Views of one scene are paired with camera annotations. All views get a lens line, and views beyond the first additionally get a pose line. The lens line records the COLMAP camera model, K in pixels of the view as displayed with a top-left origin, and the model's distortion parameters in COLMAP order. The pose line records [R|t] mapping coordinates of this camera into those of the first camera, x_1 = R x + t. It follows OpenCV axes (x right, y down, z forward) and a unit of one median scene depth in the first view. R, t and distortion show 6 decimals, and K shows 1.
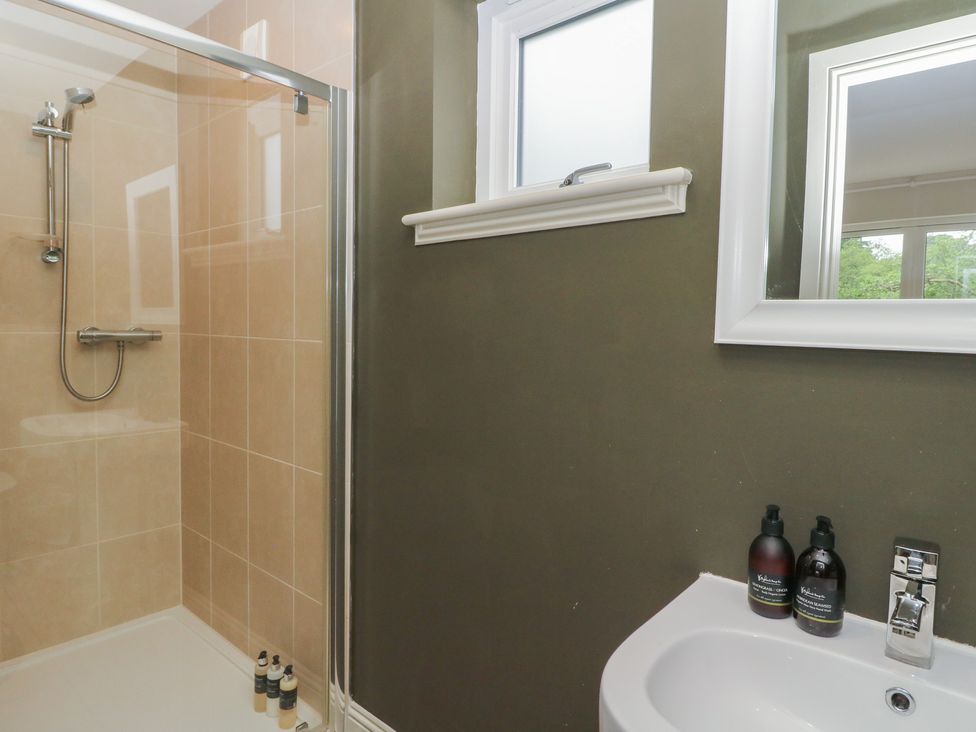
lens RADIAL K [[582.0, 0, 492.9], [0, 582.0, 356.0], [0, 0, 1]] dist [-0.000370, -0.007430]
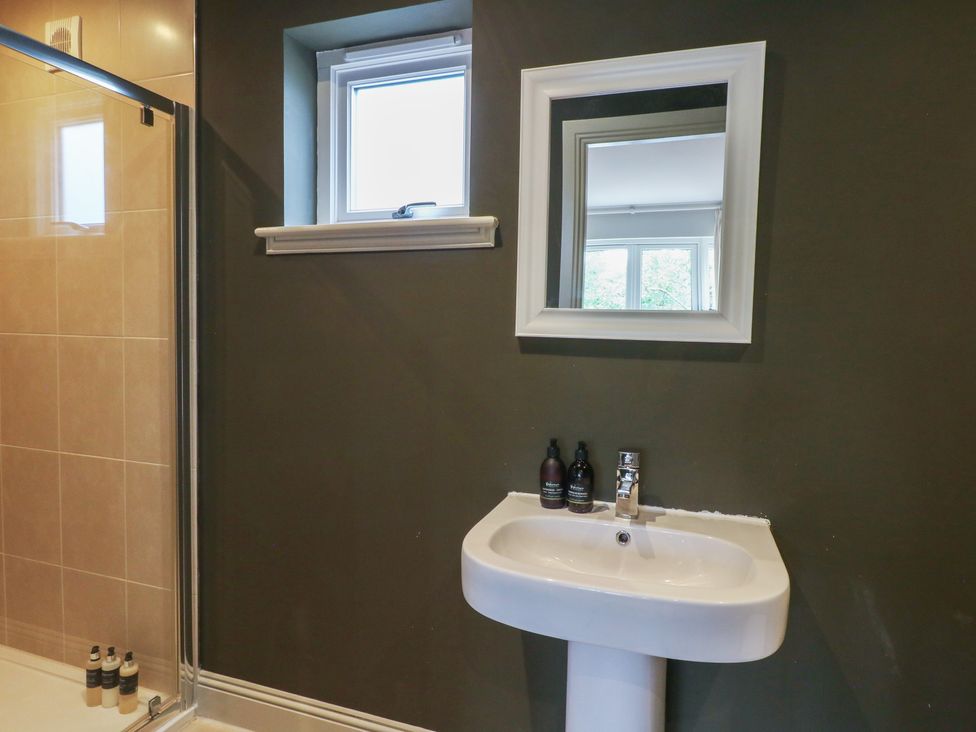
lens RADIAL K [[582.0, 0, 492.9], [0, 582.0, 356.0], [0, 0, 1]] dist [-0.000370, -0.007430]
pose [[0.927292, -0.016957, 0.373954, -0.152229], [0.016277, 0.999855, 0.004975, 0.012922], [-0.373985, 0.001474, 0.927434, -0.239047]]
